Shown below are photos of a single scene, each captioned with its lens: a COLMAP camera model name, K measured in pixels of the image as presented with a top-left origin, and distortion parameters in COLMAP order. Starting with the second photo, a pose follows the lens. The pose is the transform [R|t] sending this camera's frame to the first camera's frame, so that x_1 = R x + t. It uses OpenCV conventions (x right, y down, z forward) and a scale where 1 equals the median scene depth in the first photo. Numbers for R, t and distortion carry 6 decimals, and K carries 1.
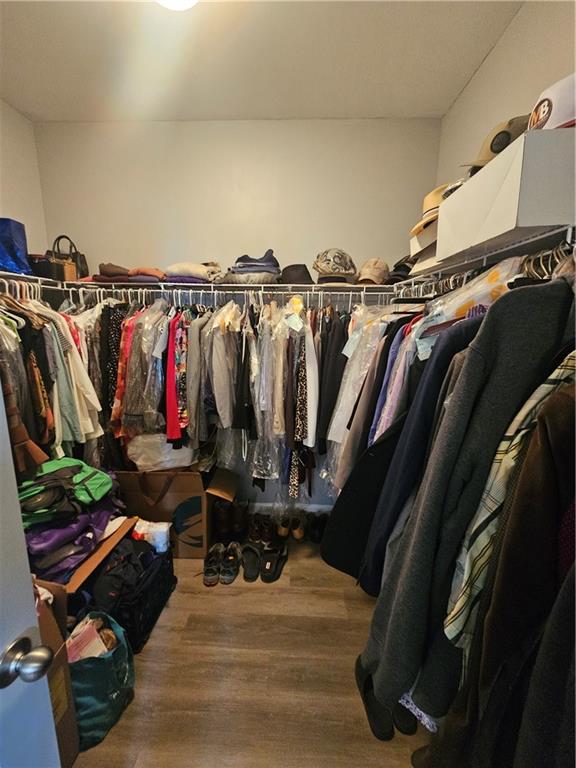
lens RADIAL K [[318.3, 0, 288.0], [0, 318.3, 384.0], [0, 0, 1]] dist [-0.000545, 0.000061]
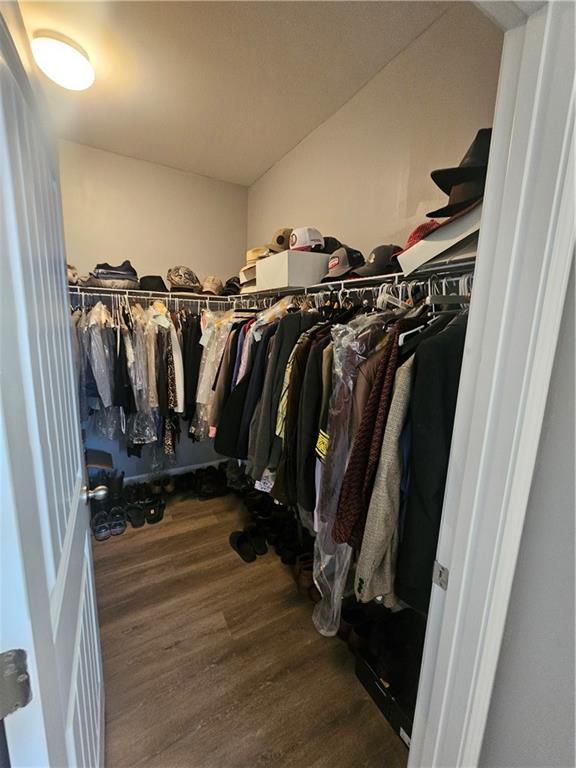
lens RADIAL K [[318.3, 0, 288.0], [0, 318.3, 384.0], [0, 0, 1]] dist [-0.000545, 0.000061]
pose [[0.851633, -0.083457, 0.517452, -0.236636], [0.079751, 0.996380, 0.029445, 0.072886], [-0.518036, 0.016191, 0.855205, -0.415771]]
